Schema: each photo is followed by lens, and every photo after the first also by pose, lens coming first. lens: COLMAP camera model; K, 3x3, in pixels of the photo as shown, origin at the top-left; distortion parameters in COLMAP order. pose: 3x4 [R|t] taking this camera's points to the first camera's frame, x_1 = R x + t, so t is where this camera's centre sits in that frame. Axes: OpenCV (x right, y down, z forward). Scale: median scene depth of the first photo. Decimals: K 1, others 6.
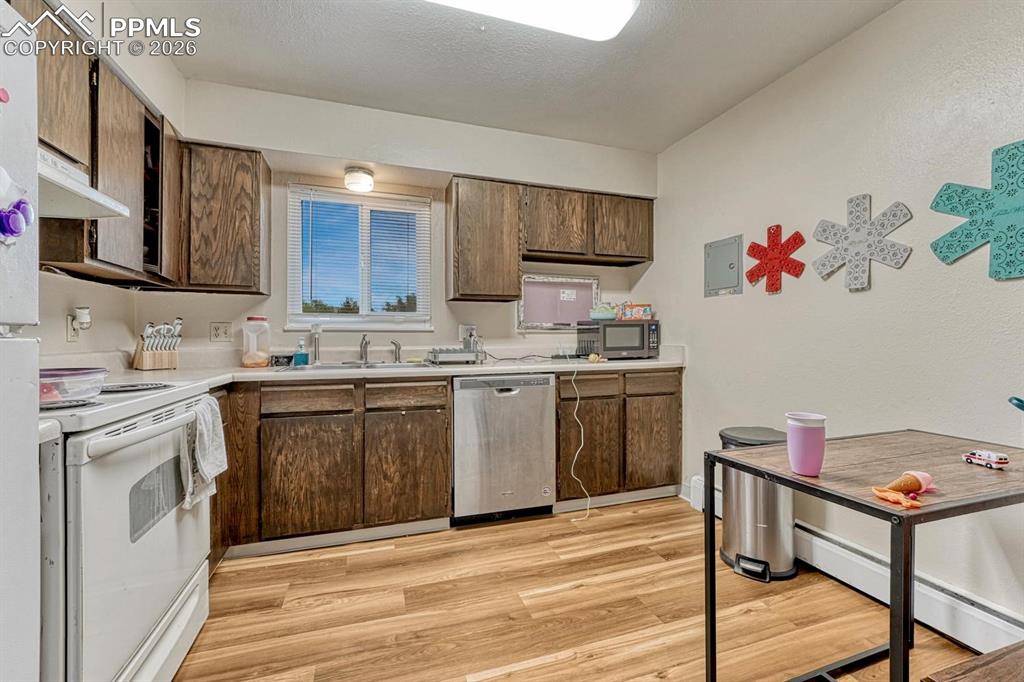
lens RADIAL K [[437.2, 0, 516.5], [0, 437.2, 340.5], [0, 0, 1]] dist [-0.002615, -0.000213]
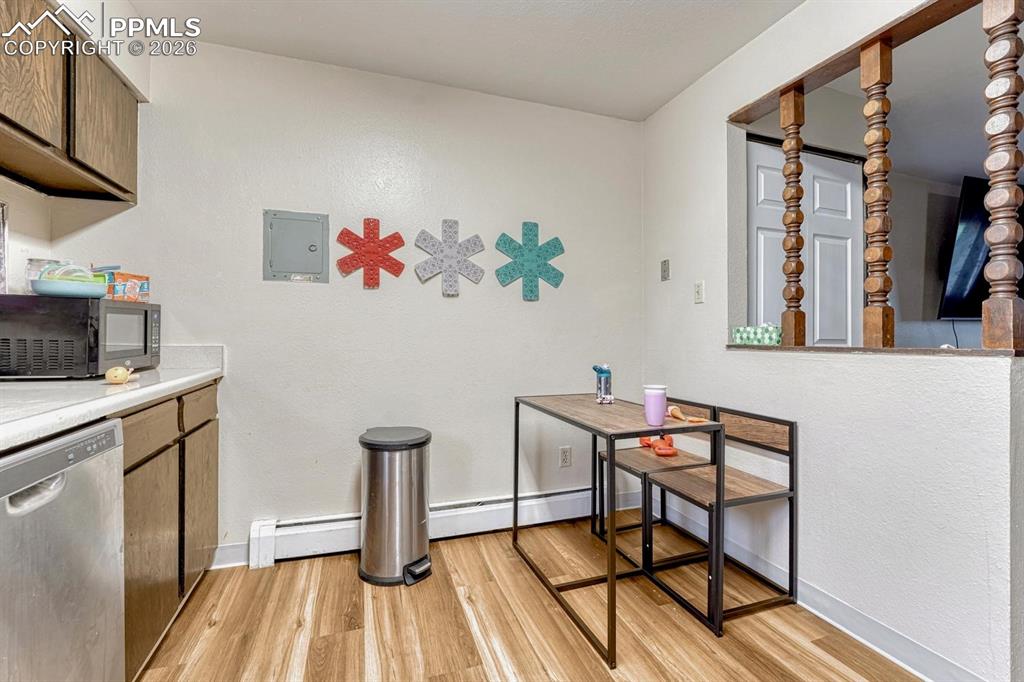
lens RADIAL K [[437.2, 0, 522.2], [0, 437.2, 332.7], [0, 0, 1]] dist [-0.002615, -0.000213]
pose [[0.002188, 0.002879, 0.999993, -0.382696], [0.003934, 0.999988, -0.002887, -0.004971], [-0.999990, 0.003940, 0.002176, 0.663156]]
